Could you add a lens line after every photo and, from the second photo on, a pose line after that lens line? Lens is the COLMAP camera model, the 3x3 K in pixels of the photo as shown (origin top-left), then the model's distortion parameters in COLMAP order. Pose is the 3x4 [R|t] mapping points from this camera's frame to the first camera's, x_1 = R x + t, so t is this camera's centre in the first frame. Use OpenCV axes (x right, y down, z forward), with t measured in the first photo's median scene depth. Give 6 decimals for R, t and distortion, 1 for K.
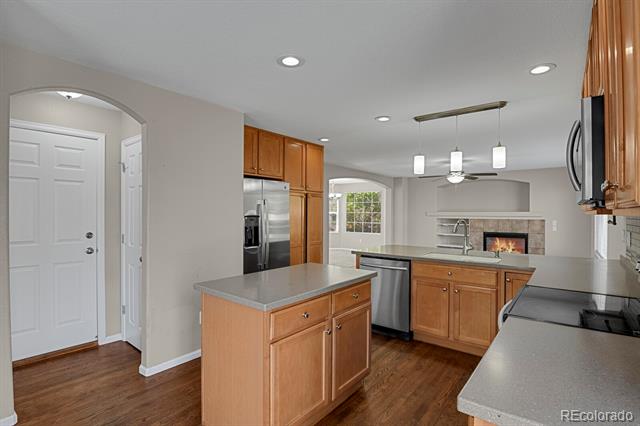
lens RADIAL K [[312.8, 0, 320.0], [0, 312.8, 213.0], [0, 0, 1]] dist [-0.000487, -0.000082]
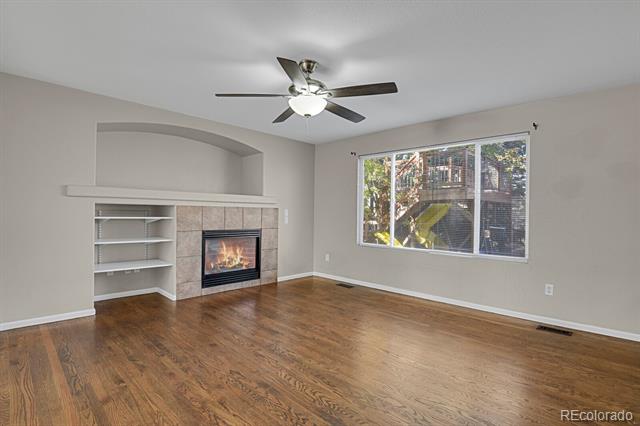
lens RADIAL K [[312.8, 0, 320.0], [0, 312.8, 213.0], [0, 0, 1]] dist [-0.000487, -0.000082]
pose [[0.111128, 0.003400, 0.993800, 0.023951], [-0.007435, 0.999969, -0.002589, 0.032343], [-0.993778, -0.007101, 0.111150, 0.793503]]
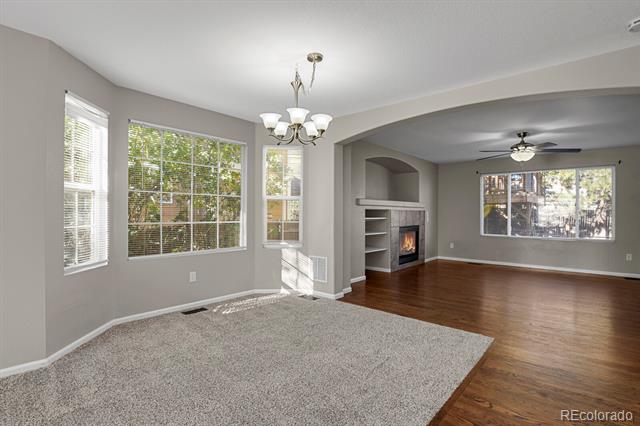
lens RADIAL K [[326.5, 0, 320.0], [0, 326.5, 213.0], [0, 0, 1]] dist [-0.001380, -0.000030]
pose [[0.017377, -0.005087, 0.999836, -0.319835], [-0.001895, 0.999985, 0.005121, 0.023959], [-0.999847, -0.001983, 0.017367, 1.265995]]
